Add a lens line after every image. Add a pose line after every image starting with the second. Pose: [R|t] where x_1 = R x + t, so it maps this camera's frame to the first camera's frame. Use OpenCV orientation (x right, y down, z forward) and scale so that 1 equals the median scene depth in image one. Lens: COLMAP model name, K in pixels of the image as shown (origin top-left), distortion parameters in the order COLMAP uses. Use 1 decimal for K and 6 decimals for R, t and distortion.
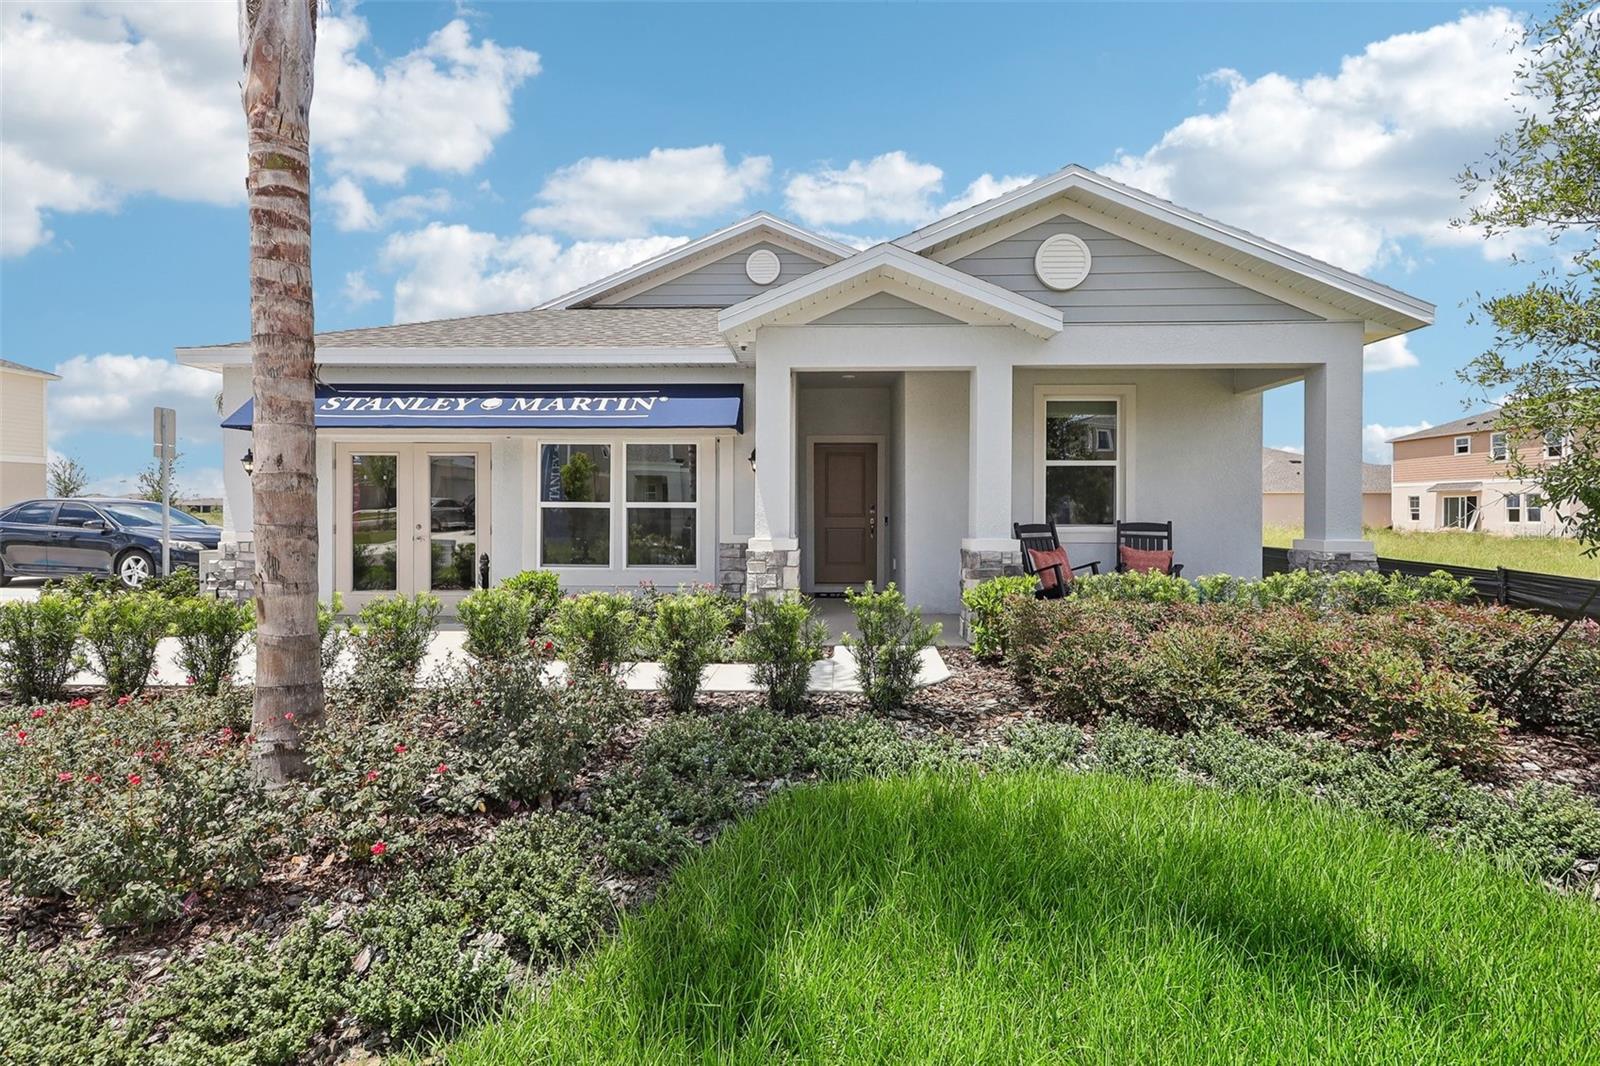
lens RADIAL K [[758.7, 0, 800.0], [0, 758.7, 533.0], [0, 0, 1]] dist [-0.000747, -0.000188]
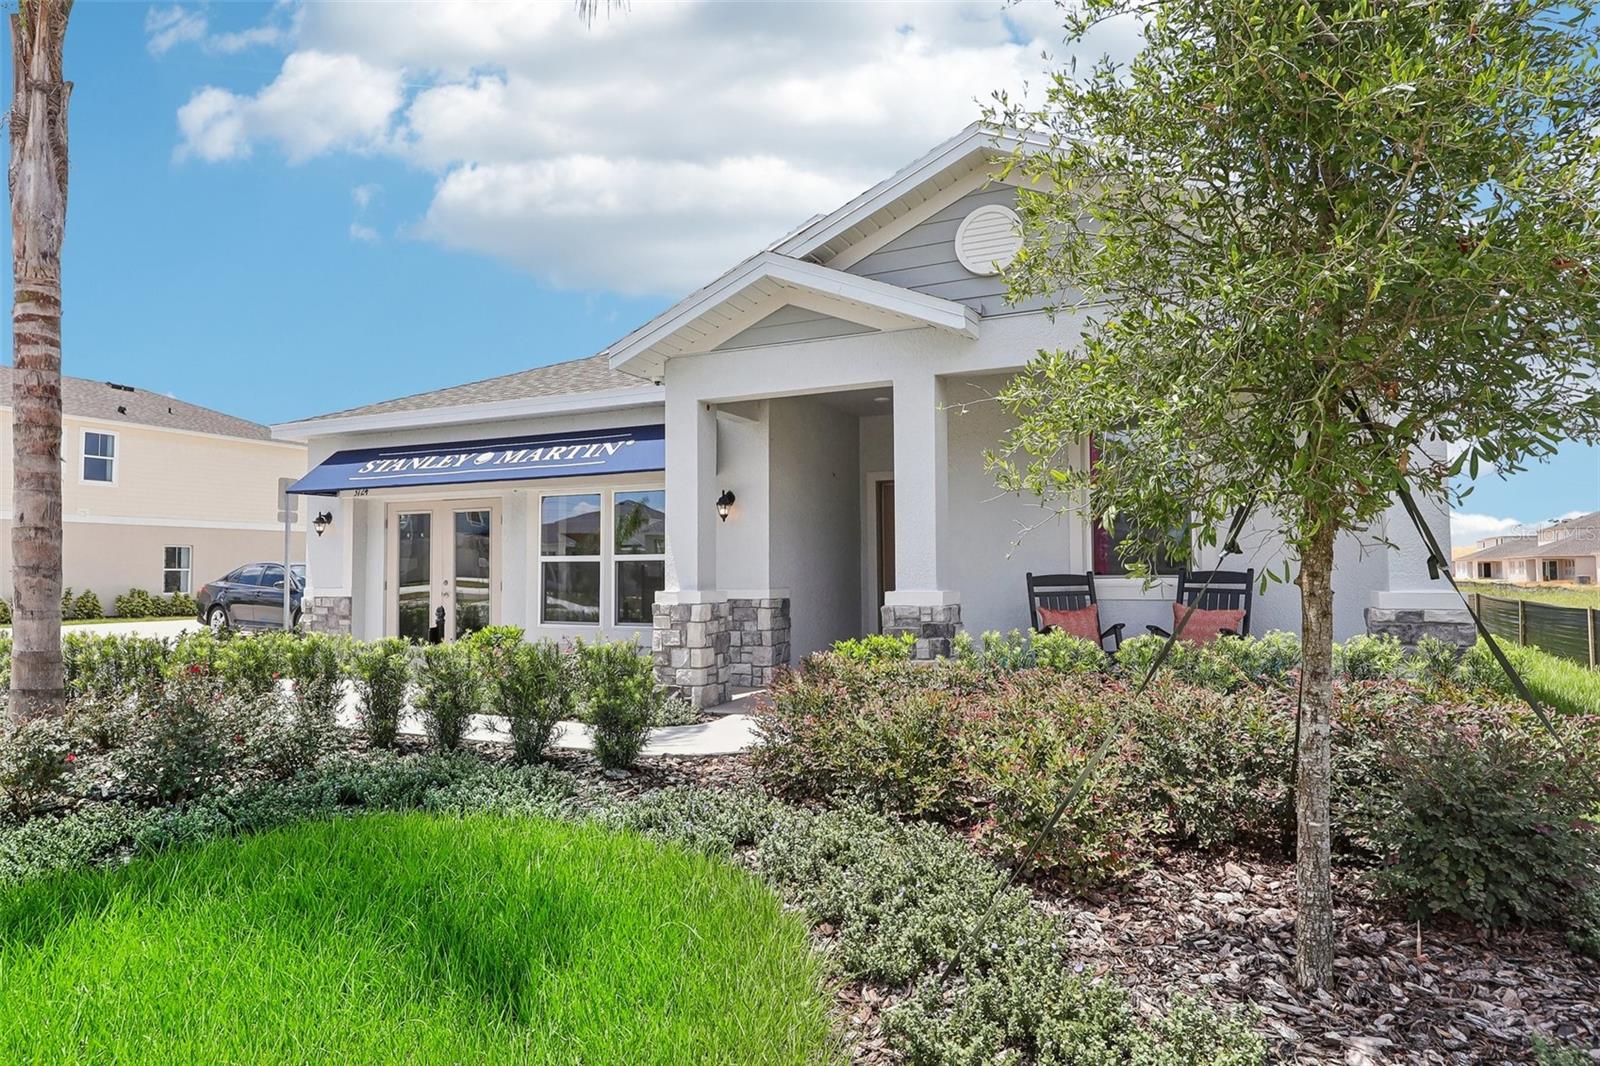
lens RADIAL K [[981.0, 0, 799.3], [0, 981.0, 558.6], [0, 0, 1]] dist [-0.000731, 0.000702]
pose [[0.910715, -0.015268, -0.412754, 0.573869], [-0.004166, 0.998926, -0.046144, 0.022430], [0.413015, 0.043743, 0.909673, 0.001644]]
